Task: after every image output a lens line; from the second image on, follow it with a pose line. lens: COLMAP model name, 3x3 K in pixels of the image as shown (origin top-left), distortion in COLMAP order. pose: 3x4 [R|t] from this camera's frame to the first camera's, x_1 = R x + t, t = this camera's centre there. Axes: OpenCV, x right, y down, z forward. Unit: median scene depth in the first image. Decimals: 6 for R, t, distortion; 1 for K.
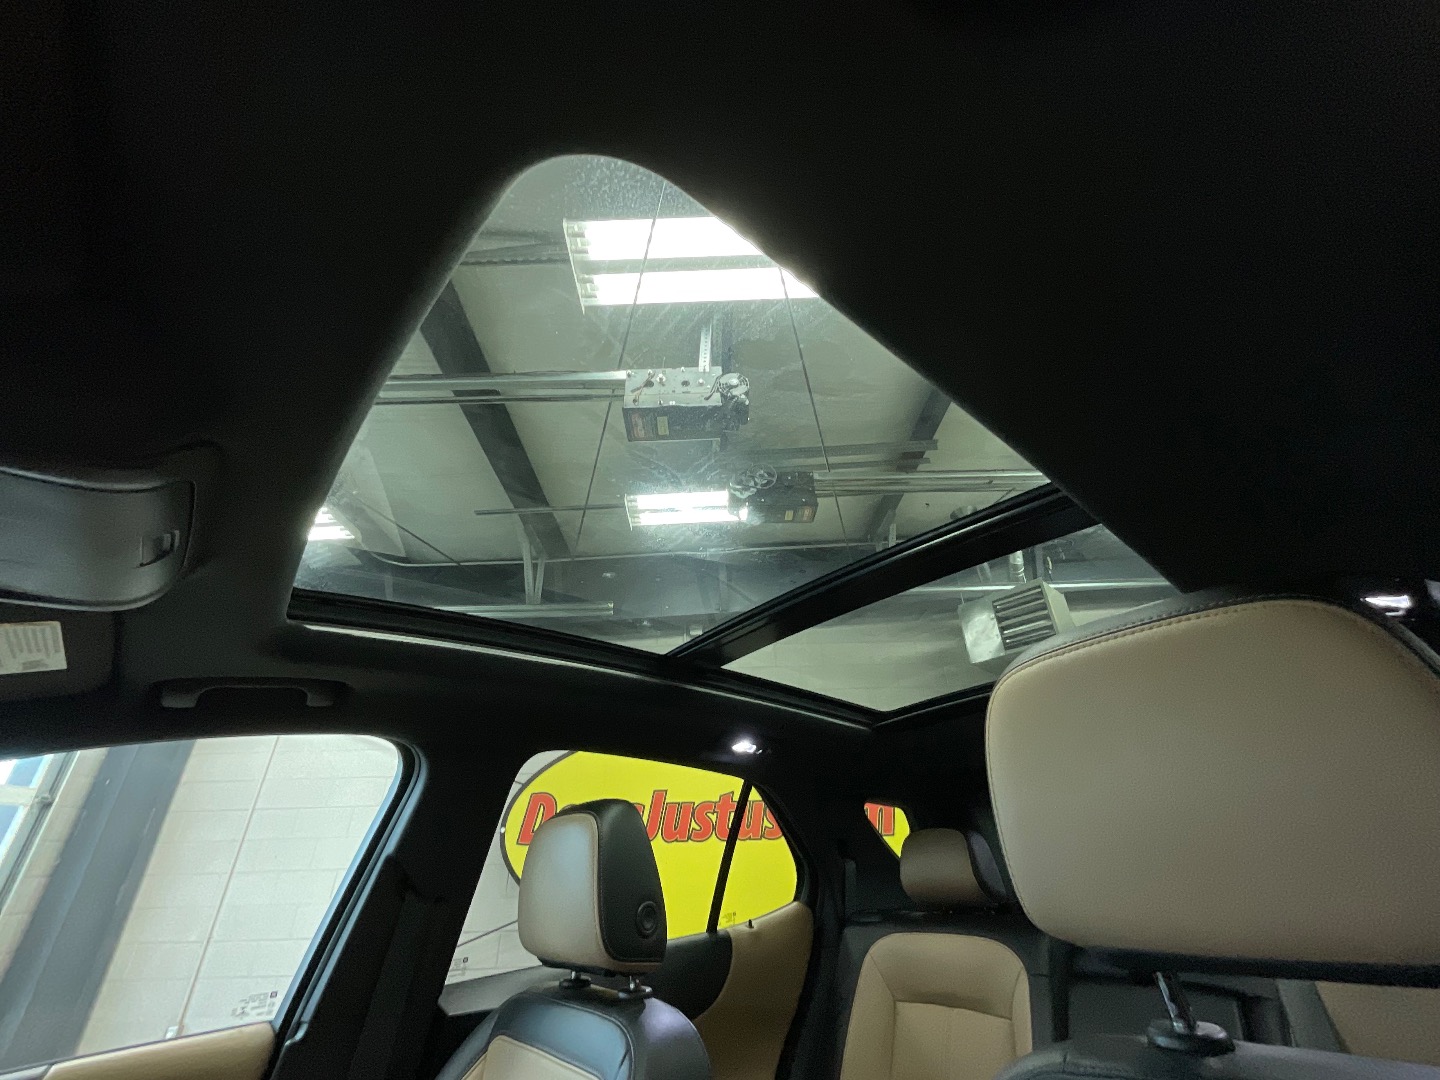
lens RADIAL K [[578.7, 0, 718.1], [0, 578.7, 546.6], [0, 0, 1]] dist [0.001068, 0.000373]
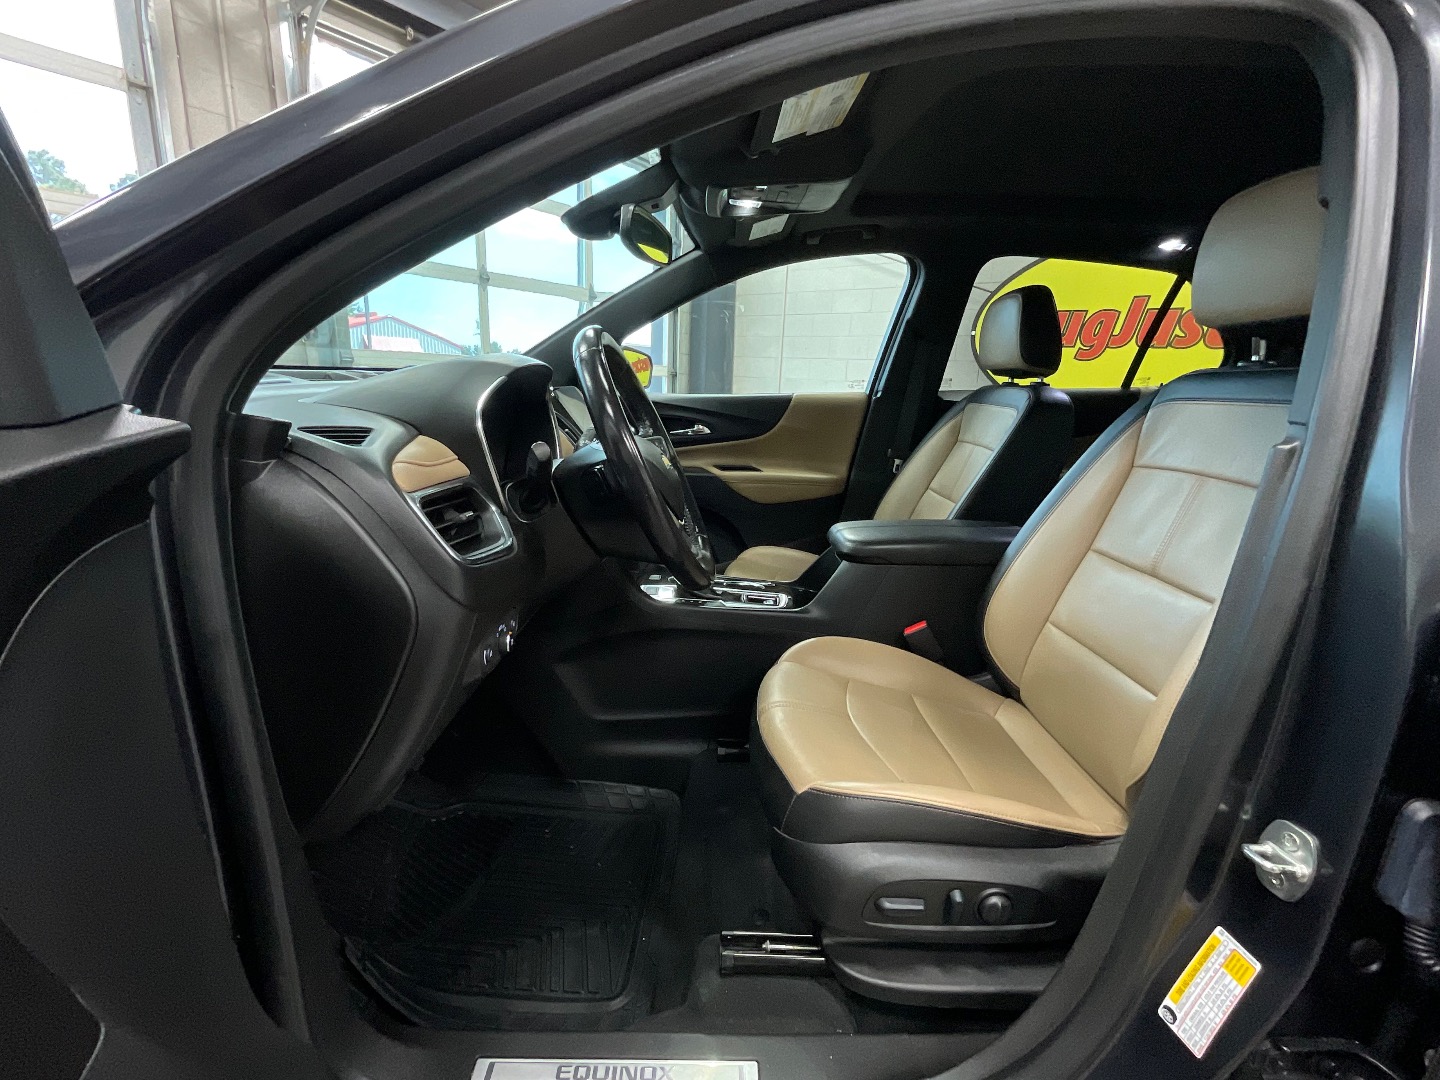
lens RADIAL K [[632.3, 0, 737.2], [0, 632.3, 540.6], [0, 0, 1]] dist [0.000559, 0.000168]
pose [[0.785841, 0.211073, -0.581293, 0.334994], [0.245210, 0.756560, 0.606209, -0.297887], [0.567737, -0.618923, 0.542779, -0.862793]]
